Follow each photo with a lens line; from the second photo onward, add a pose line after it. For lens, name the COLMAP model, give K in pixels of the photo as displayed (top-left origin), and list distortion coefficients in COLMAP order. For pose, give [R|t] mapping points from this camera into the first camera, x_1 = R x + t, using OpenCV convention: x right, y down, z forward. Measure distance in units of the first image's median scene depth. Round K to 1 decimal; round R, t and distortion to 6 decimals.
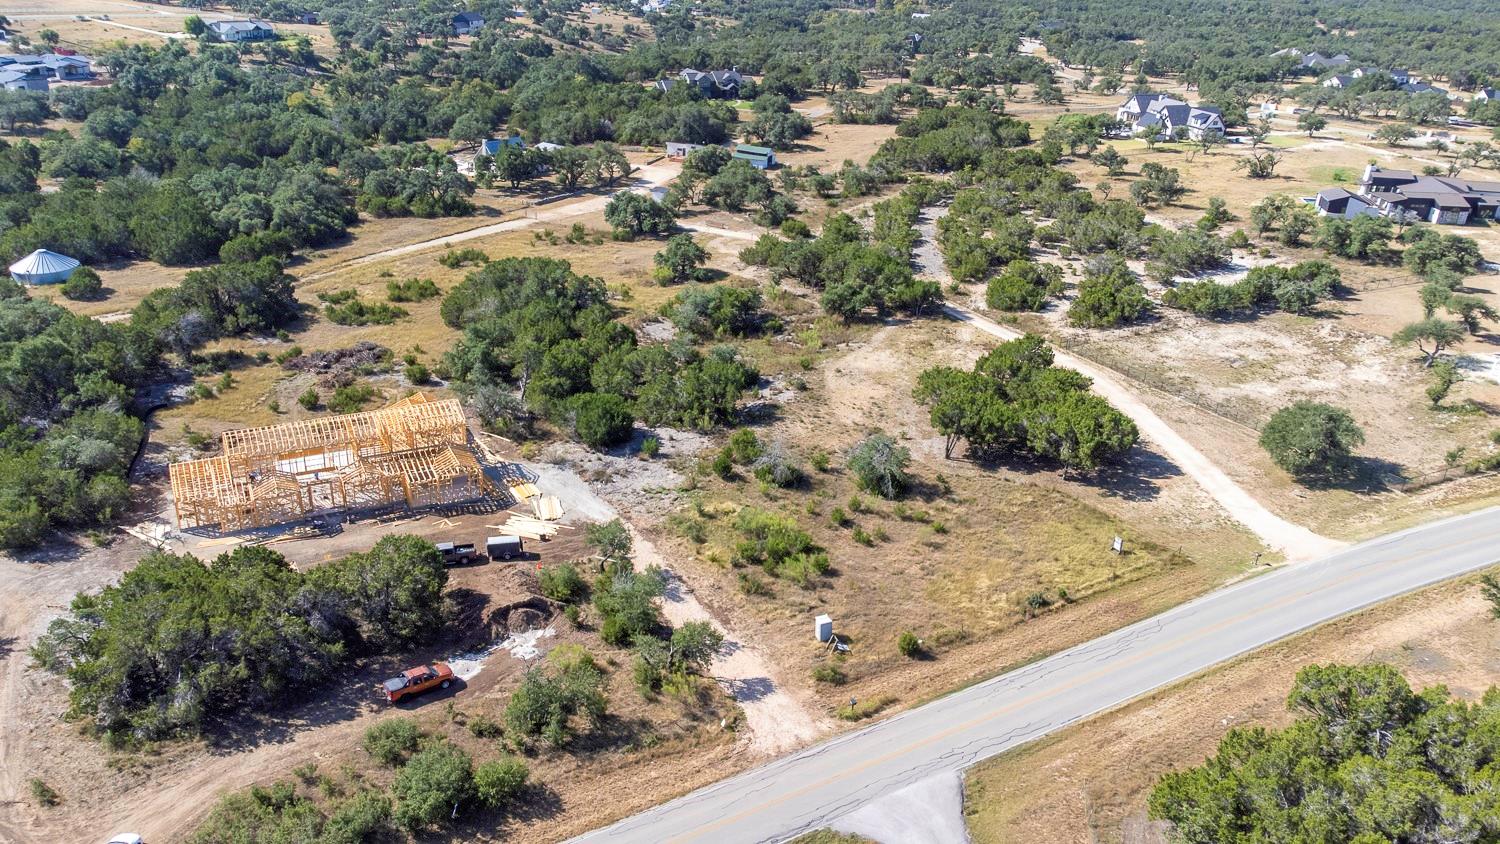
lens RADIAL K [[1121.8, 0, 749.9], [0, 1121.8, 425.6], [0, 0, 1]] dist [0.017972, 0.056432]
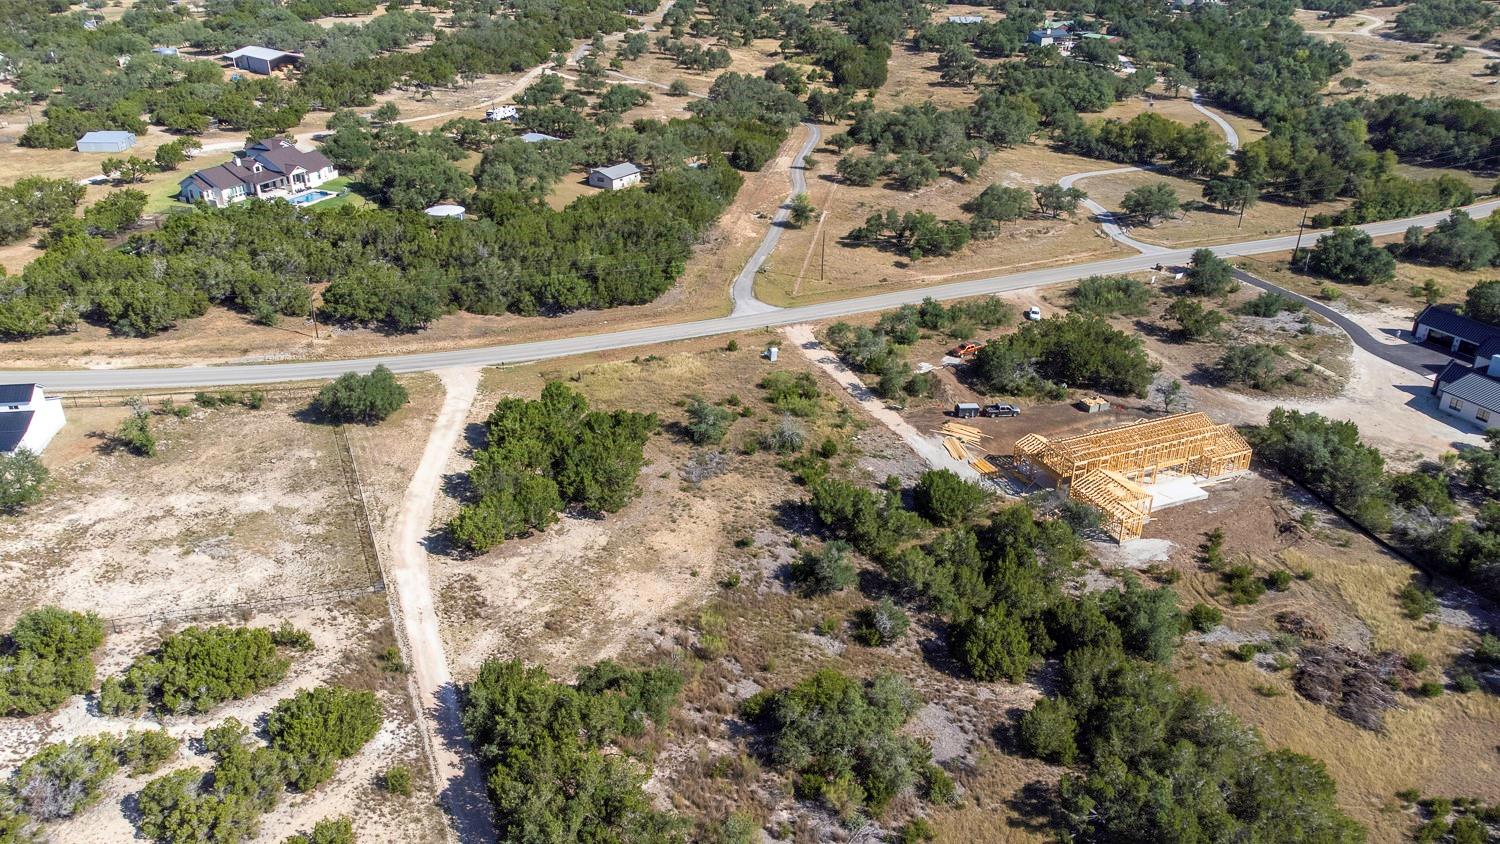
lens RADIAL K [[1121.8, 0, 749.4], [0, 1121.8, 420.5], [0, 0, 1]] dist [0.017972, 0.056432]
pose [[-0.996315, -0.075905, 0.039947, 0.016354], [-0.017510, 0.635886, 0.771584, -0.911569], [-0.083969, 0.768041, -0.634872, 1.712938]]
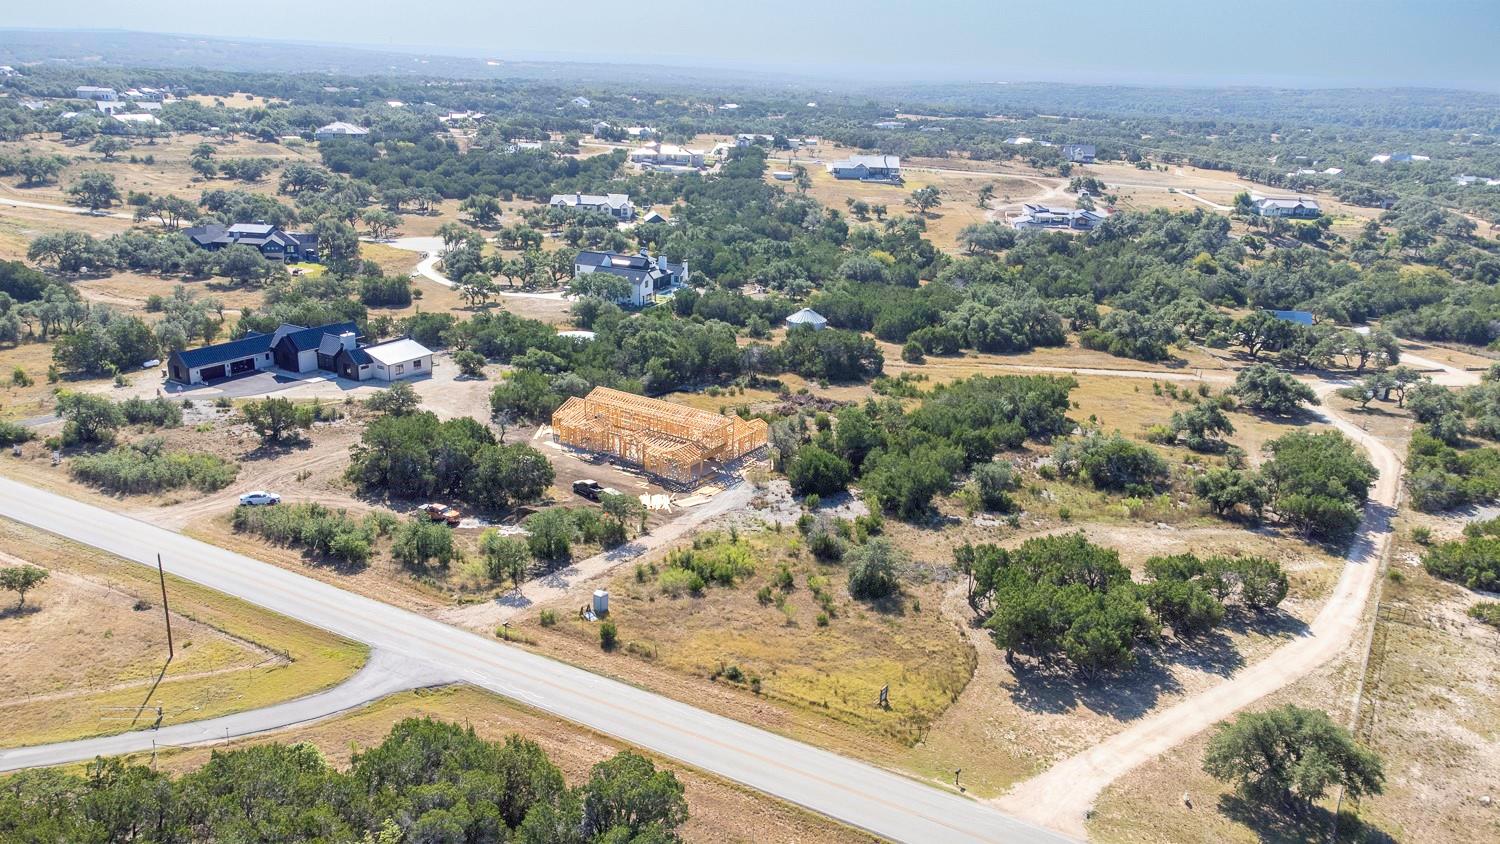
lens RADIAL K [[1121.8, 0, 744.7], [0, 1121.8, 423.3], [0, 0, 1]] dist [0.017972, 0.056432]
pose [[0.503754, 0.244165, -0.828623, 0.816451], [-0.373693, 0.926421, 0.045799, -0.082217], [0.778836, 0.286579, 0.557931, 0.288409]]
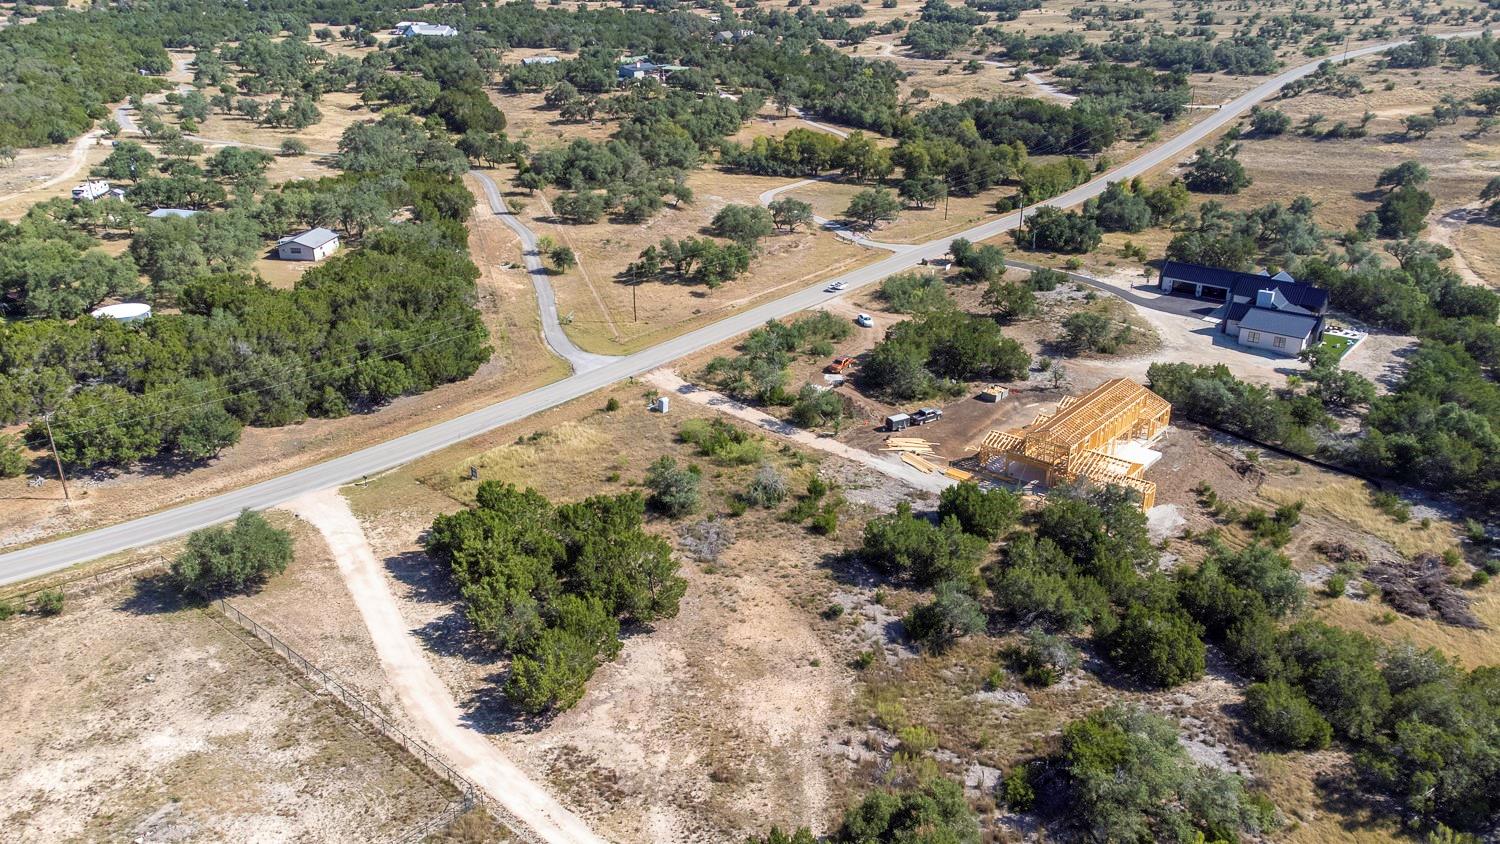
lens RADIAL K [[1121.8, 0, 749.9], [0, 1121.8, 416.4], [0, 0, 1]] dist [0.017972, 0.056432]
pose [[-0.924681, 0.114980, -0.362967, 0.414824], [-0.187216, 0.692795, 0.696409, -0.744546], [0.331535, 0.711909, -0.619088, 1.554621]]
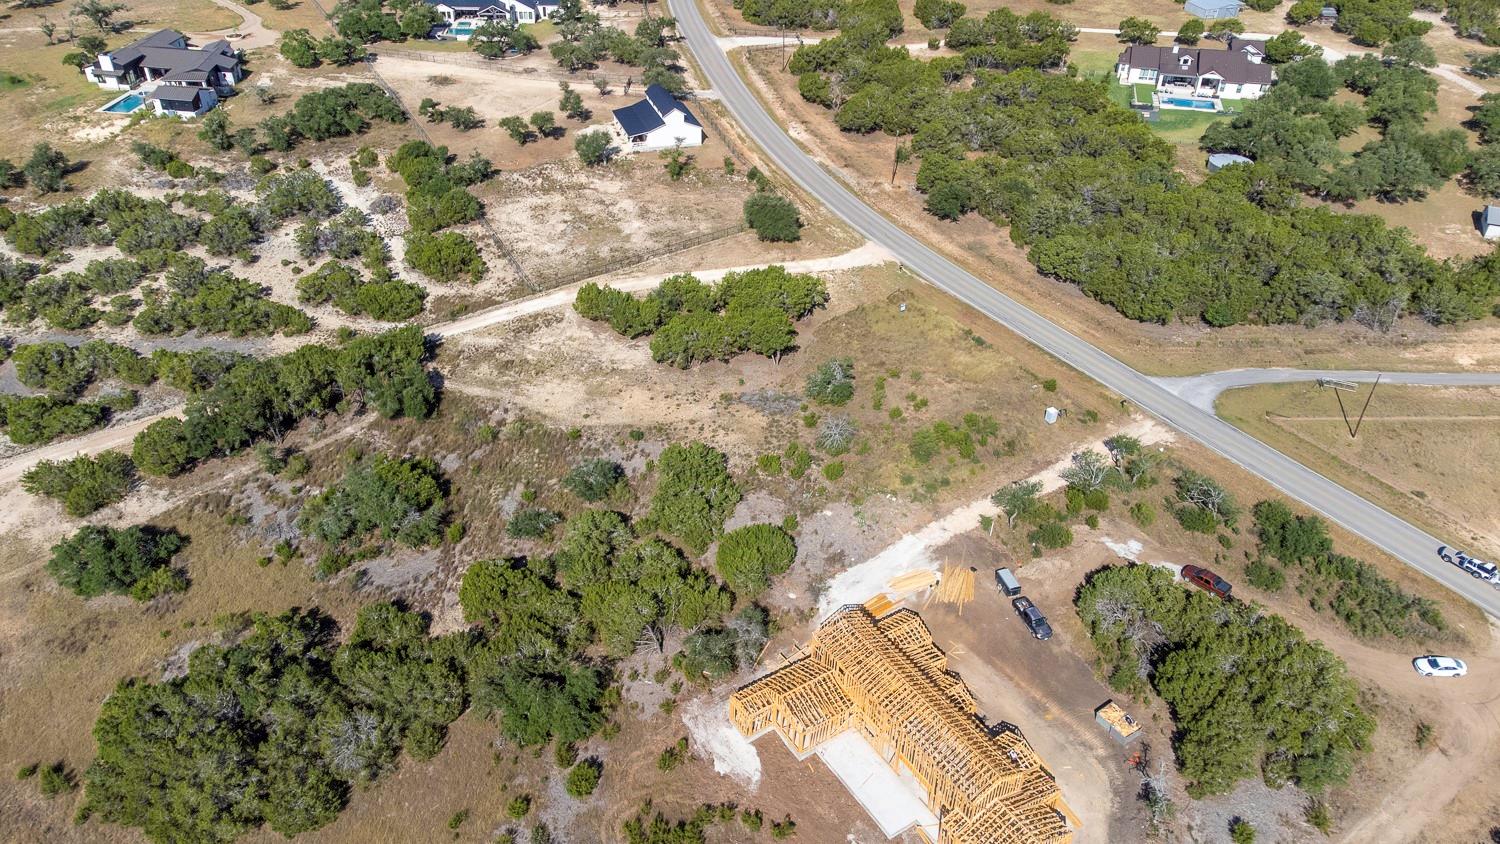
lens RADIAL K [[1121.8, 0, 743.7], [0, 1121.8, 420.0], [0, 0, 1]] dist [0.017972, 0.056432]
pose [[-0.097090, -0.602945, 0.791853, -0.863037], [0.388624, 0.709486, 0.587878, -0.686874], [-0.916267, 0.364810, 0.165435, 0.844130]]
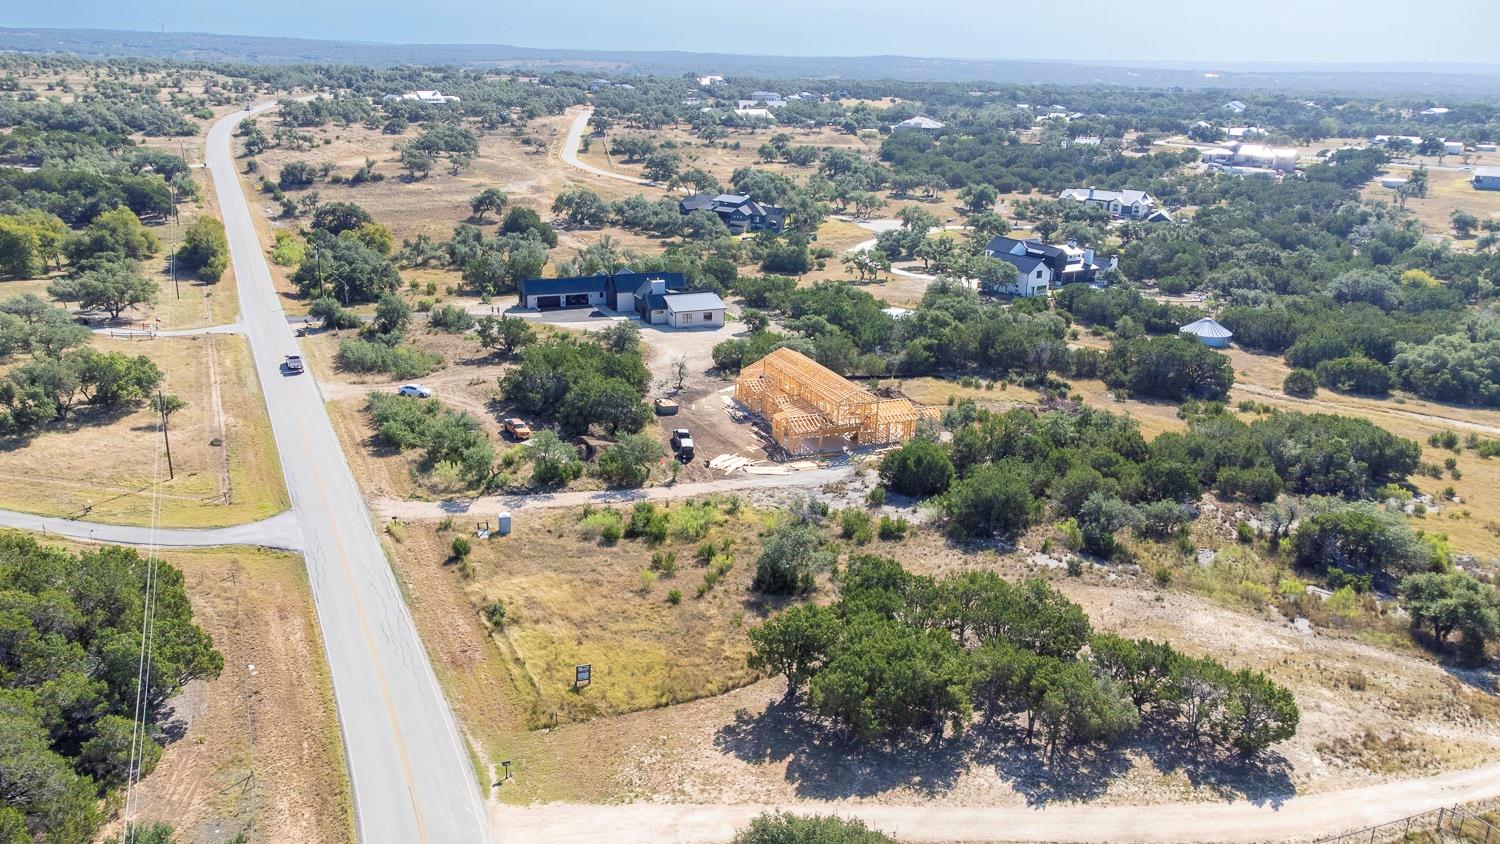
lens RADIAL K [[1121.8, 0, 747.3], [0, 1121.8, 418.7], [0, 0, 1]] dist [0.017972, 0.056432]
pose [[-0.073520, 0.267132, -0.960851, 0.856479], [-0.439645, 0.856106, 0.271651, -0.257883], [0.895158, 0.442405, 0.054502, 0.826803]]
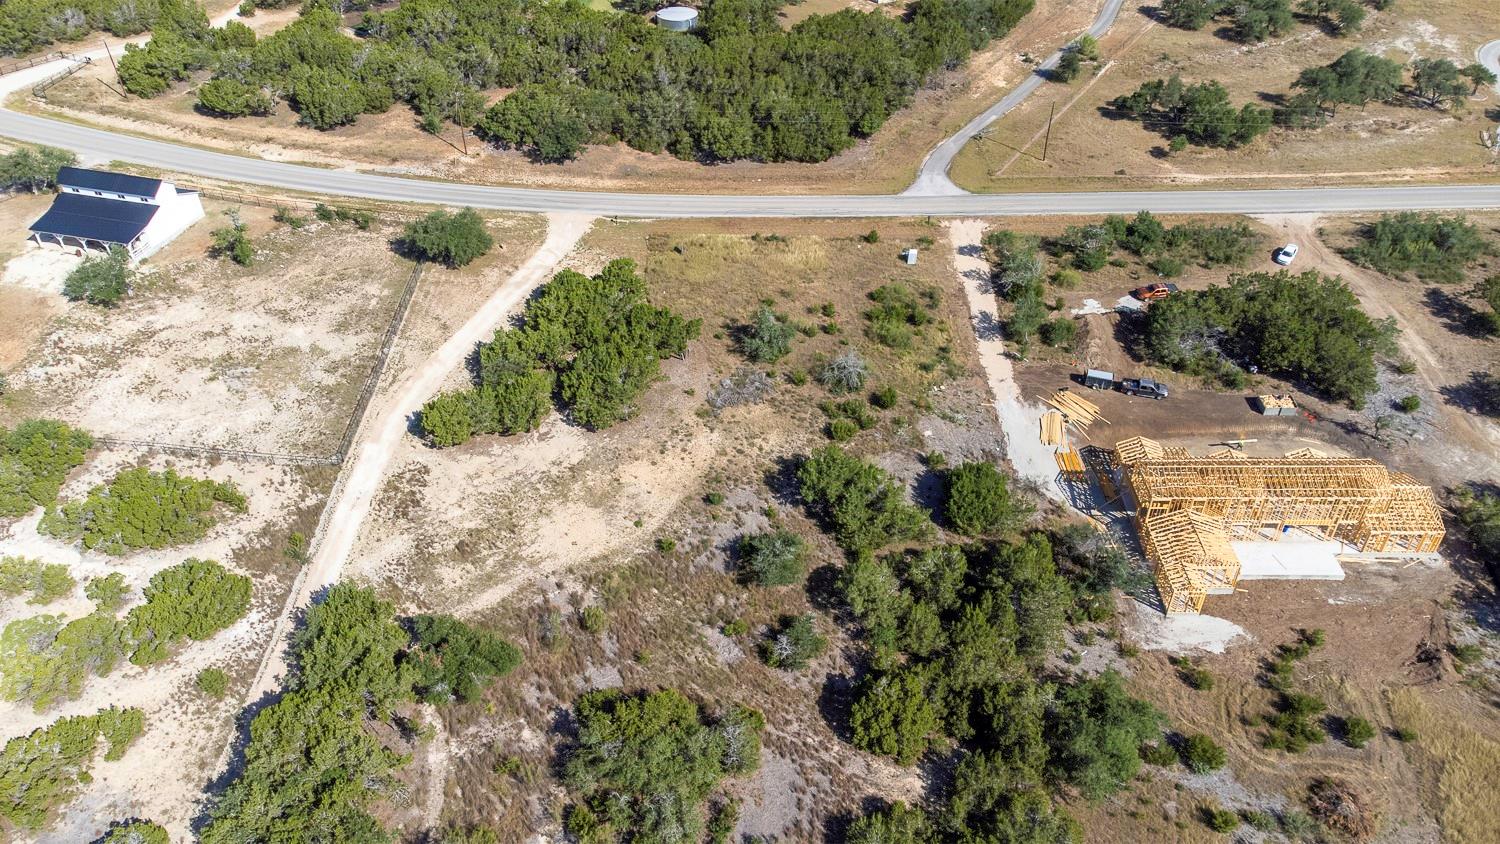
lens RADIAL K [[1121.8, 0, 750.9], [0, 1121.8, 425.2], [0, 0, 1]] dist [0.017972, 0.056432]
pose [[-0.884823, -0.315419, 0.342927, -0.273443], [0.165454, 0.475331, 0.864110, -0.866943], [-0.435561, 0.821323, -0.368396, 1.420847]]
